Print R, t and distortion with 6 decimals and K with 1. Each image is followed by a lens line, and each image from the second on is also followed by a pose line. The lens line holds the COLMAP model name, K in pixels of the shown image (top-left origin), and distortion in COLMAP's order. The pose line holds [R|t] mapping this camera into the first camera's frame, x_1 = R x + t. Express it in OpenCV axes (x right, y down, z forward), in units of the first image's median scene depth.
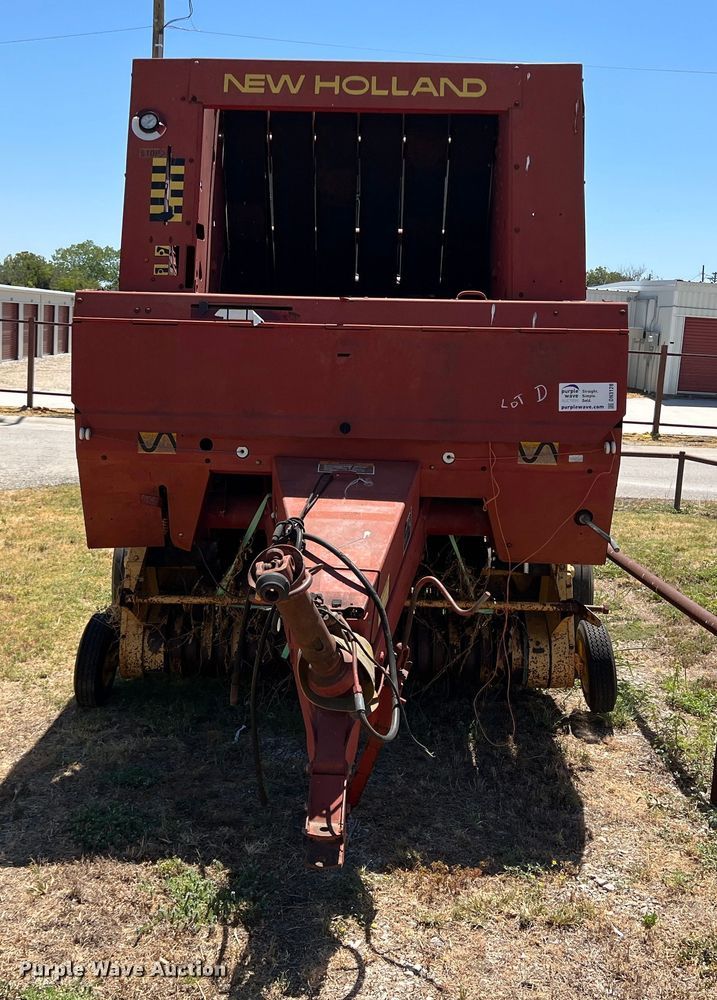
lens RADIAL K [[1120.7, 0, 358.8], [0, 1120.7, 494.7], [0, 0, 1]] dist [0.022650, 0.000000]
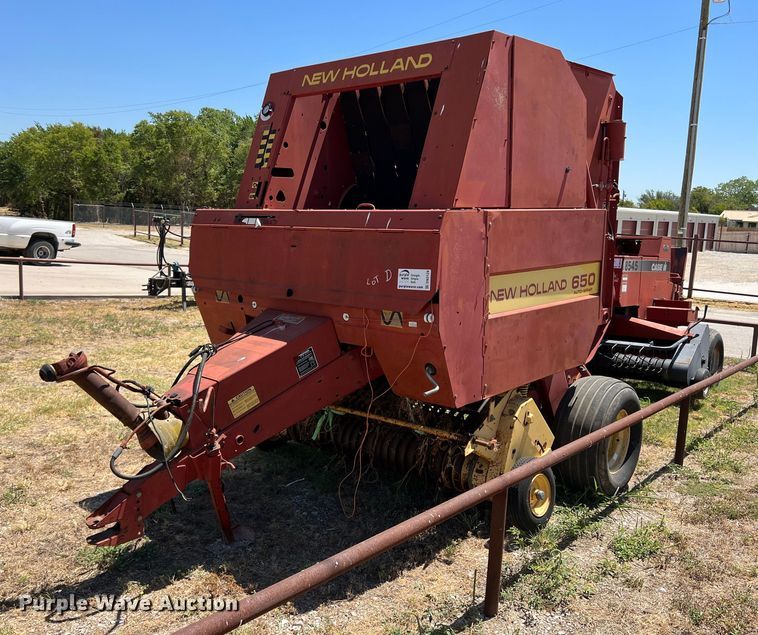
lens RADIAL K [[723.1, 0, 378.7], [0, 723.1, 320.6], [0, 0, 1]] dist [0.047329, 0.000000]
pose [[0.770382, 0.075224, -0.633130, 0.706564], [-0.097045, 0.995280, 0.000170, -0.032543], [0.630154, 0.061311, 0.774046, 0.292431]]
